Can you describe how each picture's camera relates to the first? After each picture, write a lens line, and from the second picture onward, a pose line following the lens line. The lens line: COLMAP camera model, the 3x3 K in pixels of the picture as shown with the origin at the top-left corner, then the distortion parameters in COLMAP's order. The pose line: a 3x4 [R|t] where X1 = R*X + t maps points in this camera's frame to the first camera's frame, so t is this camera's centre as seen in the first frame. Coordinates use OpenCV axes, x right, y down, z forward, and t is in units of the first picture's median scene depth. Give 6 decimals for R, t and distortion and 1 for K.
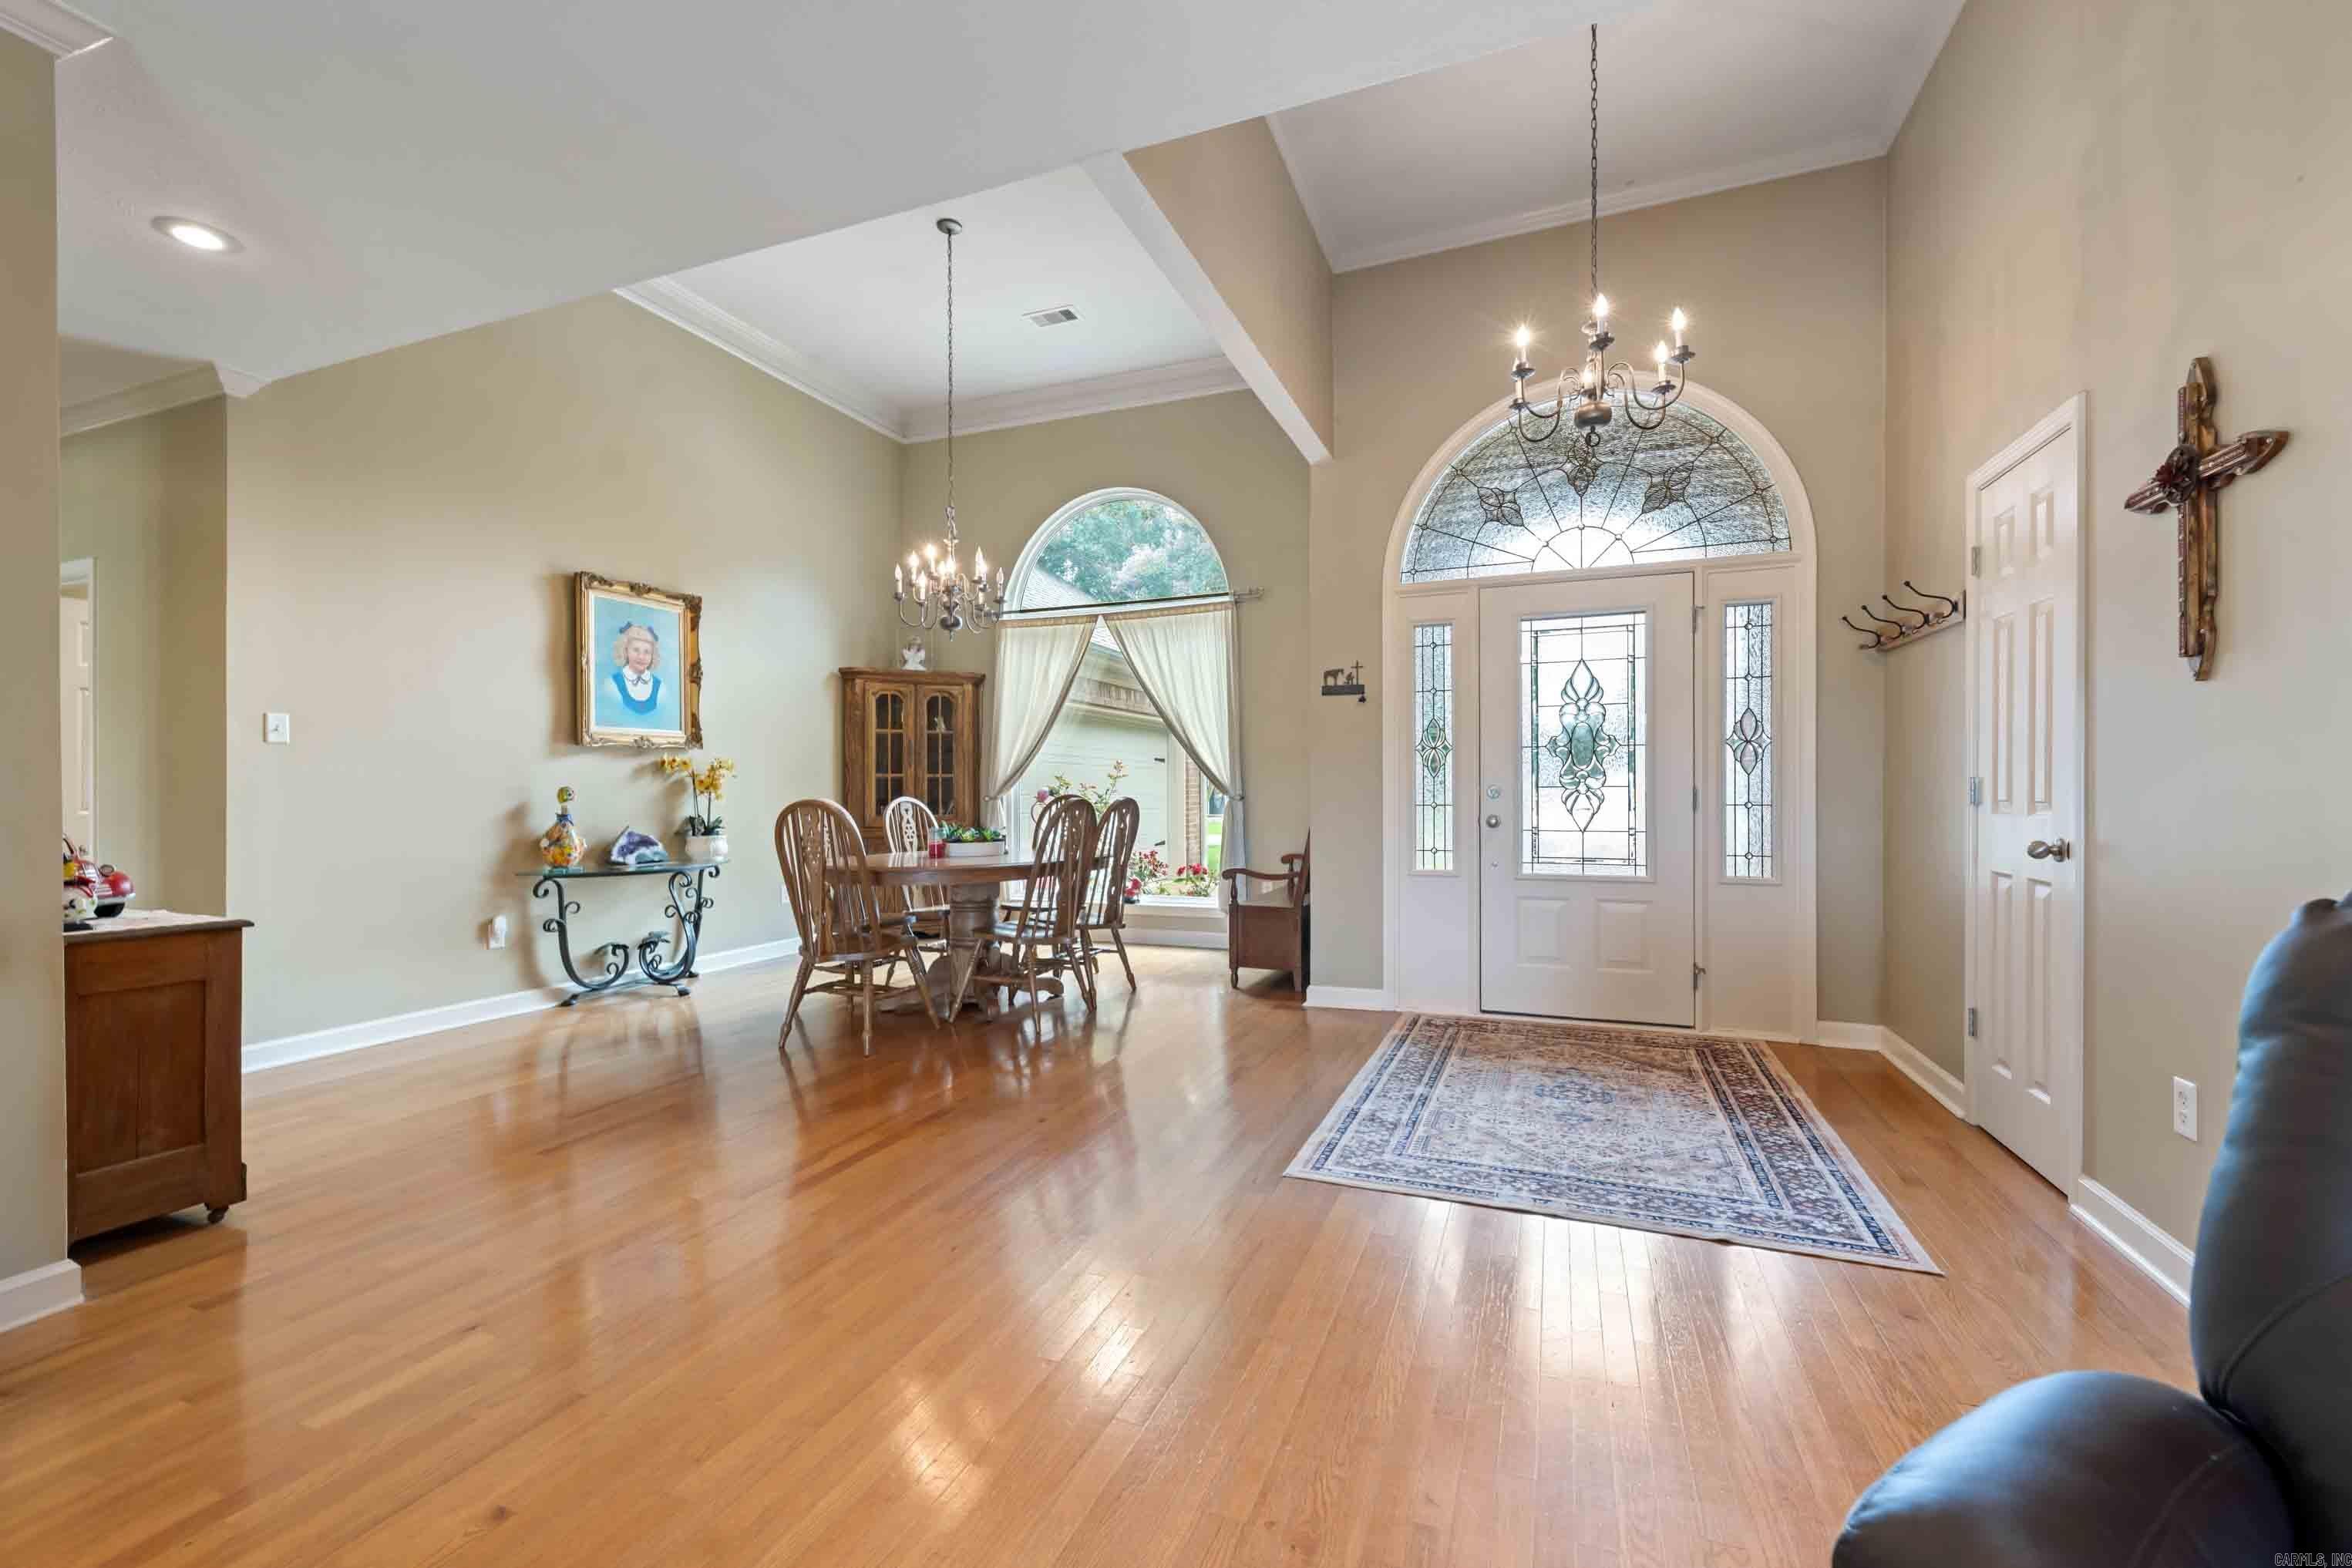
lens RADIAL K [[964.5, 0, 1178.6], [0, 964.5, 799.1], [0, 0, 1]] dist [0.003830, -0.000229]
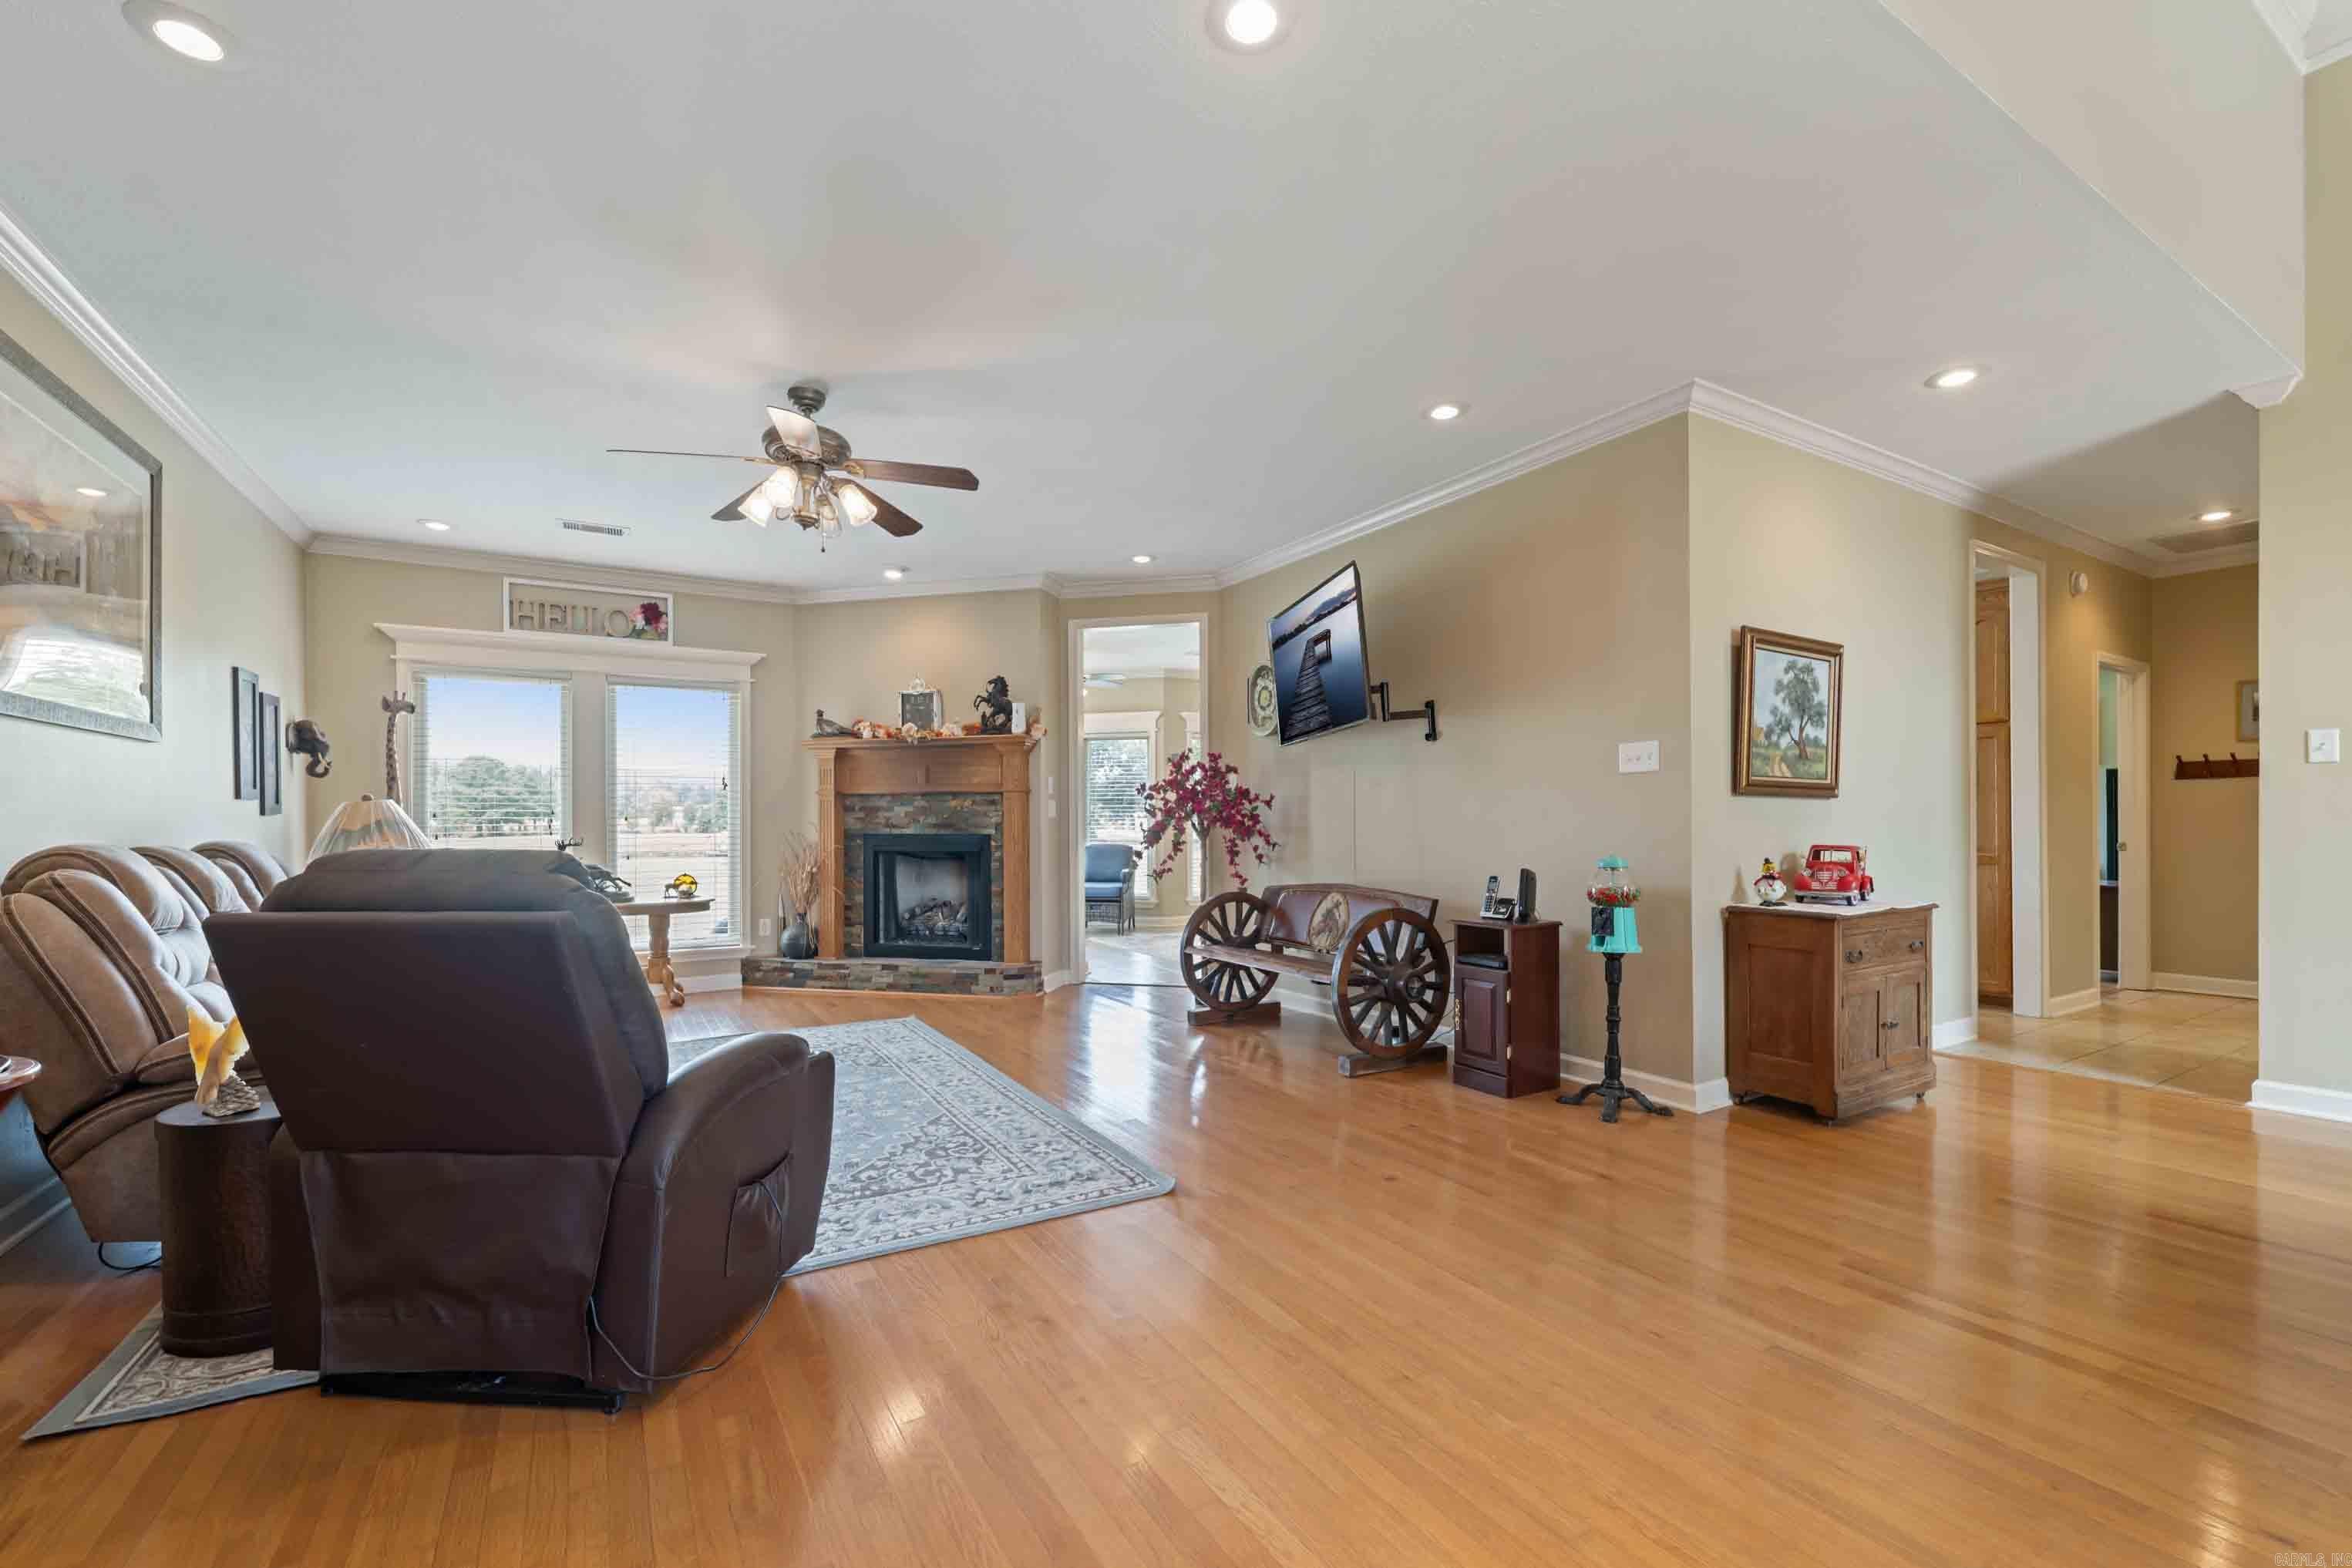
lens RADIAL K [[958.9, 0, 1167.4], [0, 958.9, 820.9], [0, 0, 1]] dist [0.001134, -0.000011]
pose [[-0.617482, 0.005696, -0.786565, 0.355402], [0.002643, 0.999983, 0.005167, -0.008871], [0.786581, 0.001111, -0.617487, 0.571717]]
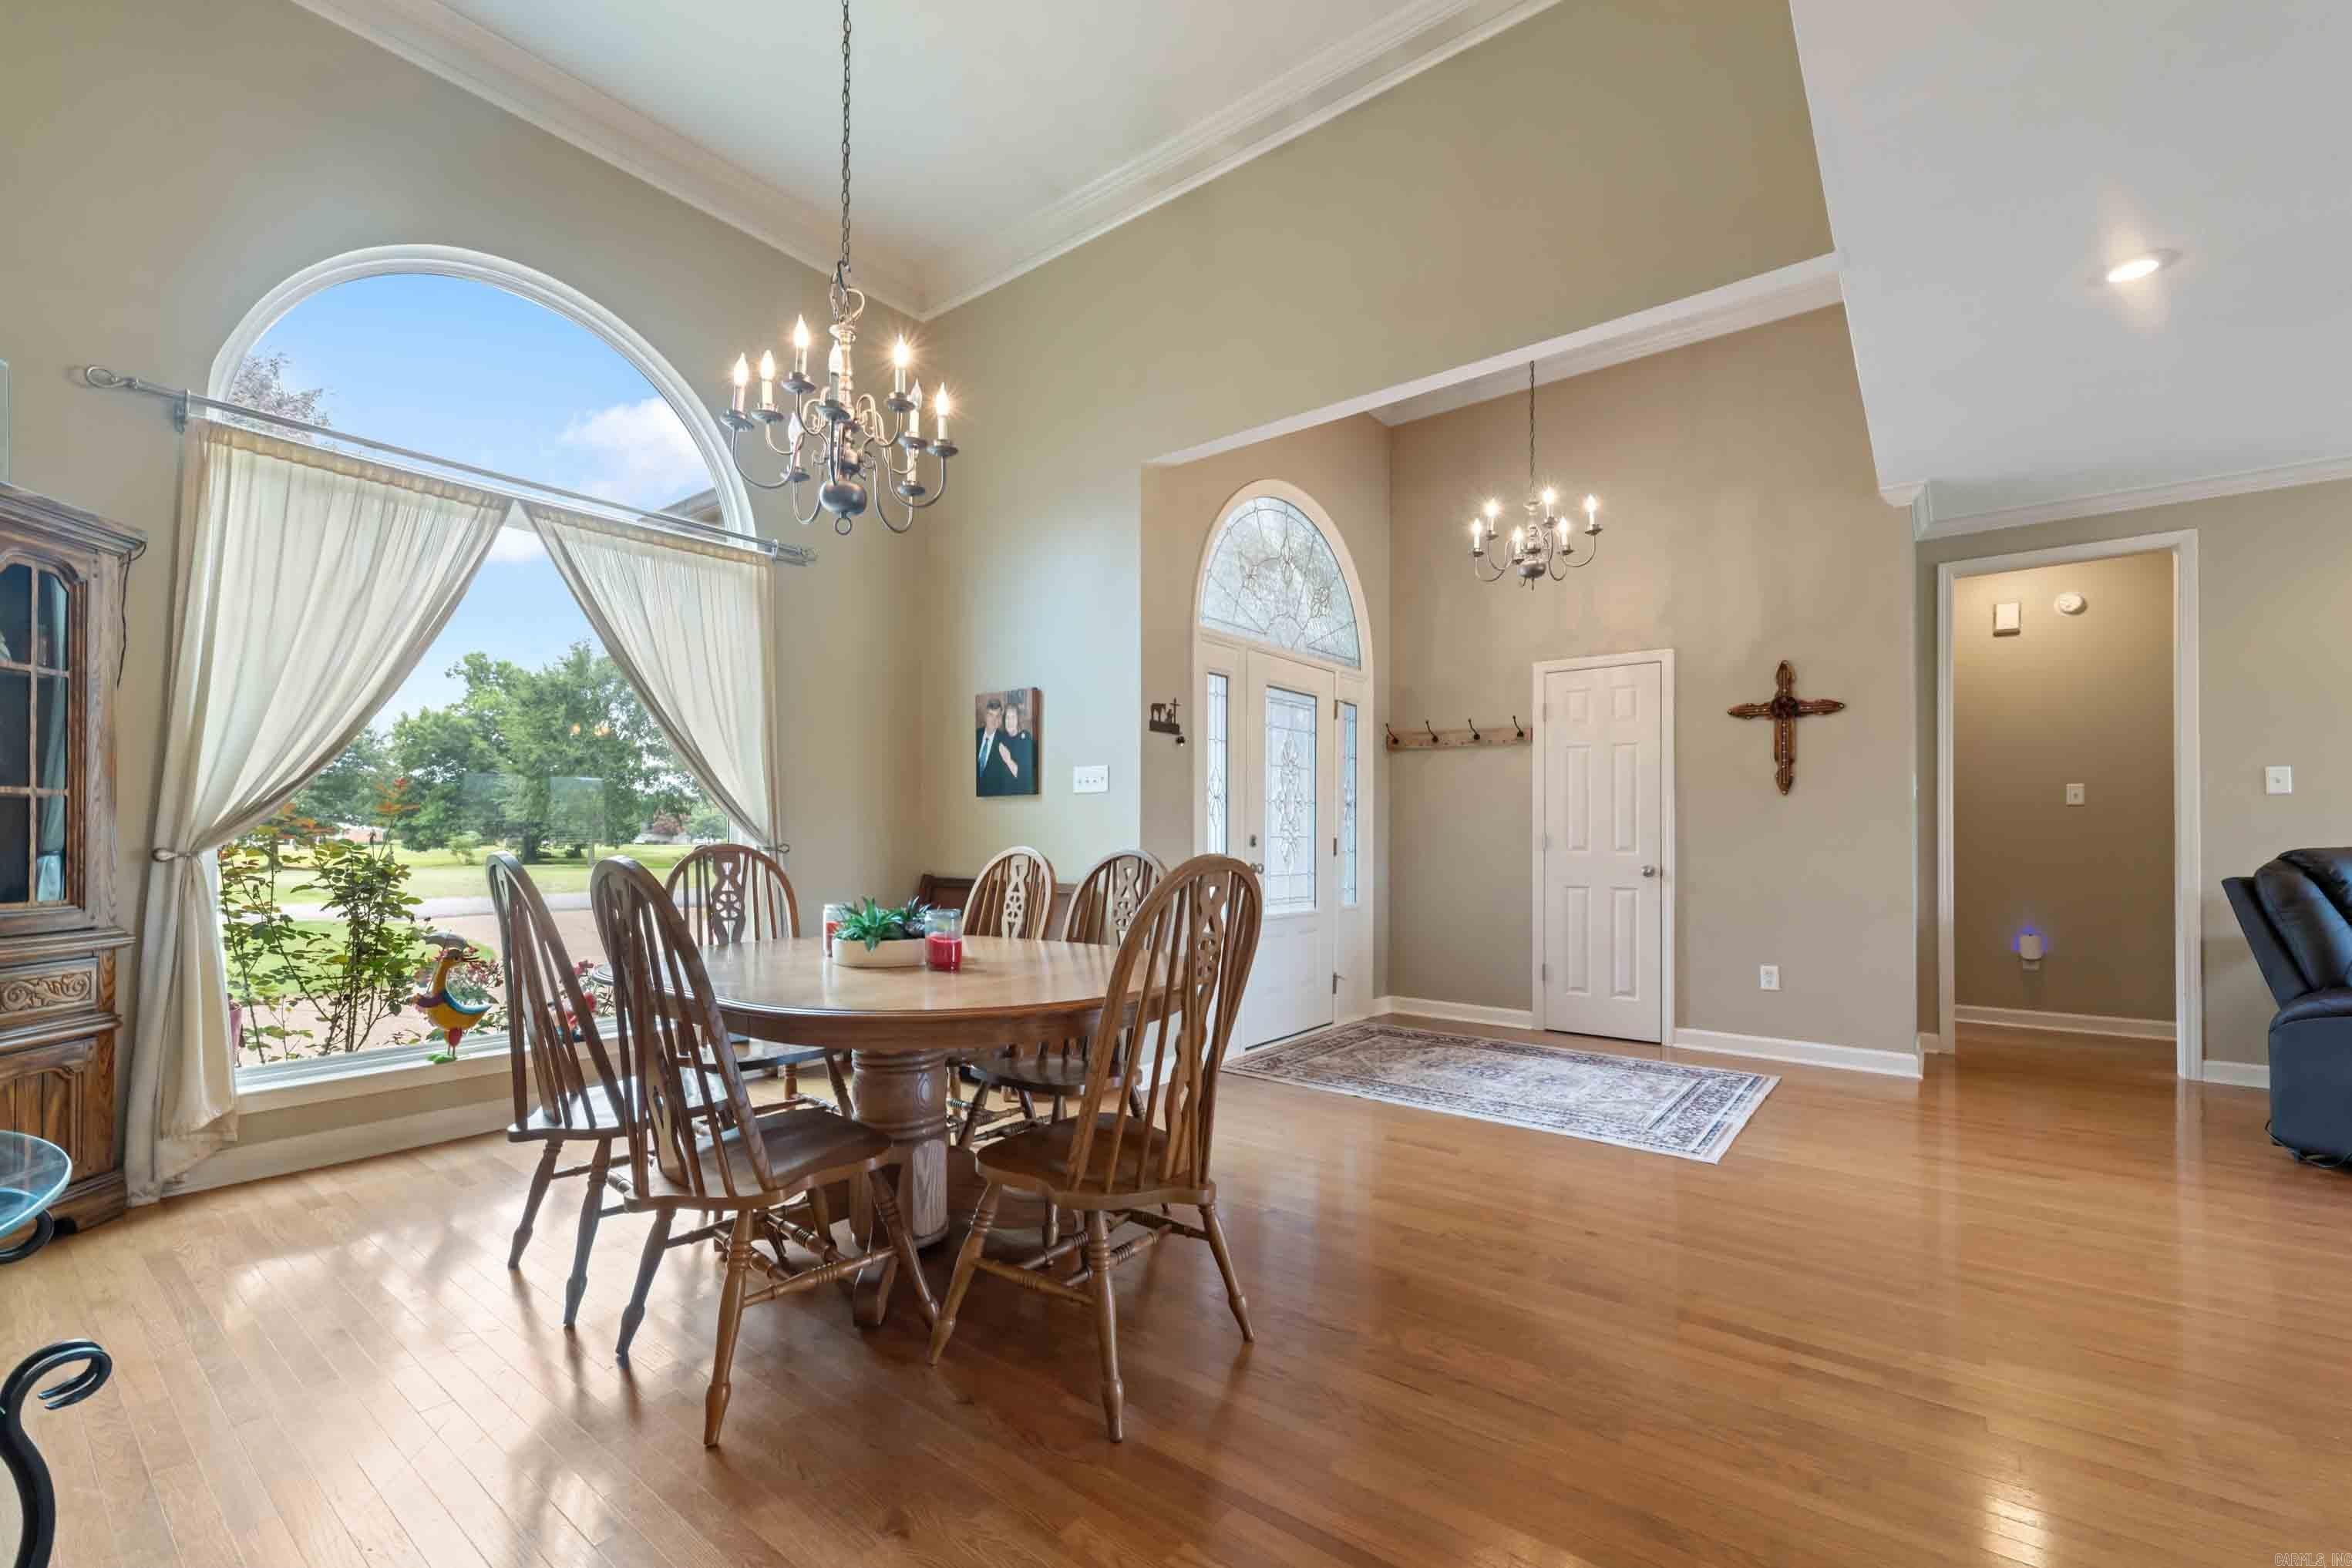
lens RADIAL K [[979.2, 0, 1183.8], [0, 979.2, 829.5], [0, 0, 1]] dist [0.003385, -0.000132]
pose [[0.280652, 0.012292, 0.959731, -0.703110], [0.005654, 0.999879, -0.014459, -0.004562], [-0.959793, 0.009484, 0.280549, 0.730272]]
